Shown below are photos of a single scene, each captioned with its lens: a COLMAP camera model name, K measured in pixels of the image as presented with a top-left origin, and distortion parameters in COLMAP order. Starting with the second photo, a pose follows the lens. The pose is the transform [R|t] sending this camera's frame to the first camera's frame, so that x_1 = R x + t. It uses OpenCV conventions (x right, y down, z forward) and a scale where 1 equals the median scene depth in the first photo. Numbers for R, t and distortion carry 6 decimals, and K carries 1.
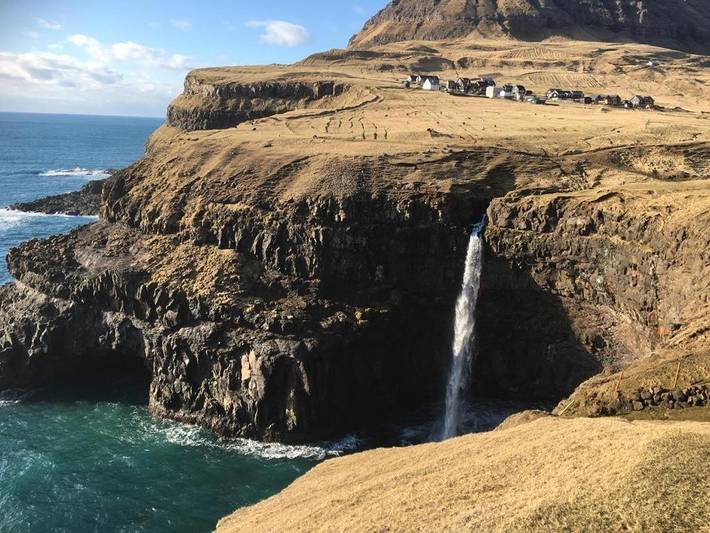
lens RADIAL K [[598.4, 0, 355.0], [0, 598.4, 266.5], [0, 0, 1]] dist [0.054609, -0.009012]
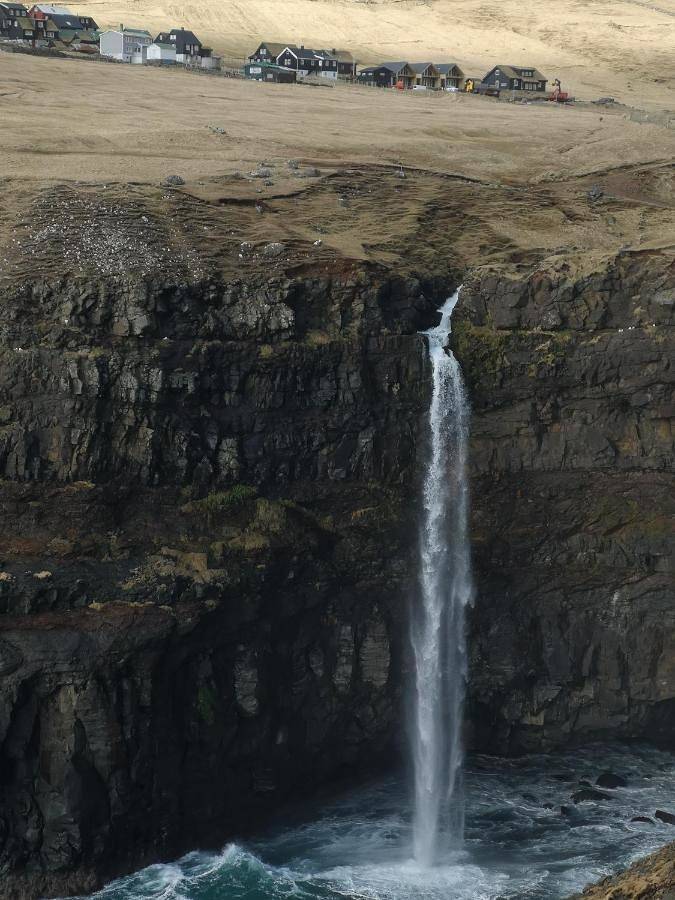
lens RADIAL K [[2138.3, 0, 322.8], [0, 2138.3, 452.5], [0, 0, 1]] dist [0.436454, -0.647197]
pose [[0.926731, -0.060187, 0.370874, -0.453115], [0.097540, 0.991783, -0.082779, 0.137940], [-0.362844, 0.112889, 0.924987, -0.392920]]
